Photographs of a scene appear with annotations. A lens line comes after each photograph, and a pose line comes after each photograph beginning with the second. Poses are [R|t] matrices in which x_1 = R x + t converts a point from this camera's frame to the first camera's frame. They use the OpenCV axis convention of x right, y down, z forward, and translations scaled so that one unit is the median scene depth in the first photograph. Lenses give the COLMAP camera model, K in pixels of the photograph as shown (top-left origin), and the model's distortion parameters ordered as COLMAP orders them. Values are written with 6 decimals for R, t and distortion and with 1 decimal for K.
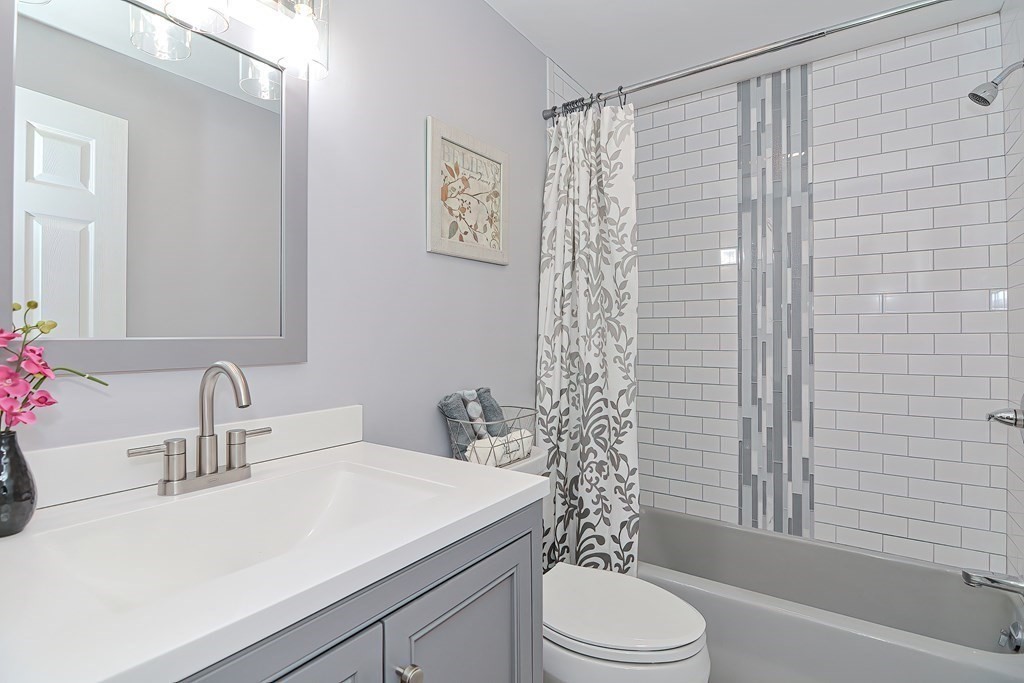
lens RADIAL K [[496.4, 0, 508.2], [0, 496.4, 333.3], [0, 0, 1]] dist [-0.000785, -0.007705]
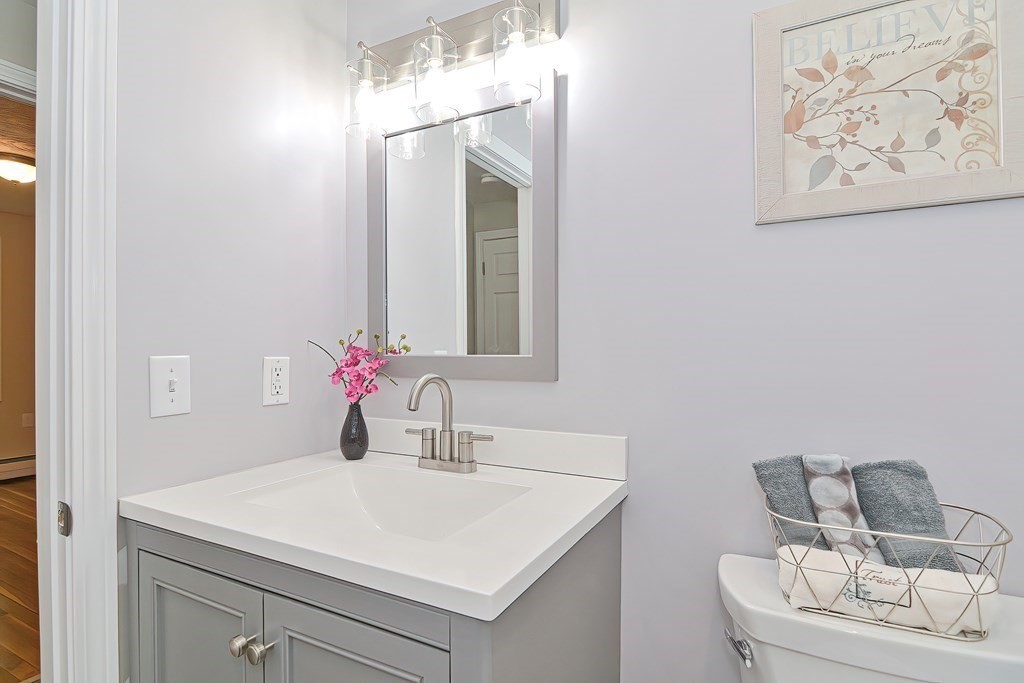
lens RADIAL K [[496.4, 0, 513.2], [0, 496.4, 351.7], [0, 0, 1]] dist [-0.000785, -0.007705]
pose [[0.149543, 0.000682, -0.988755, 0.403046], [0.001645, 0.999998, 0.000939, -0.001097], [0.988754, -0.001767, 0.149541, 0.558294]]
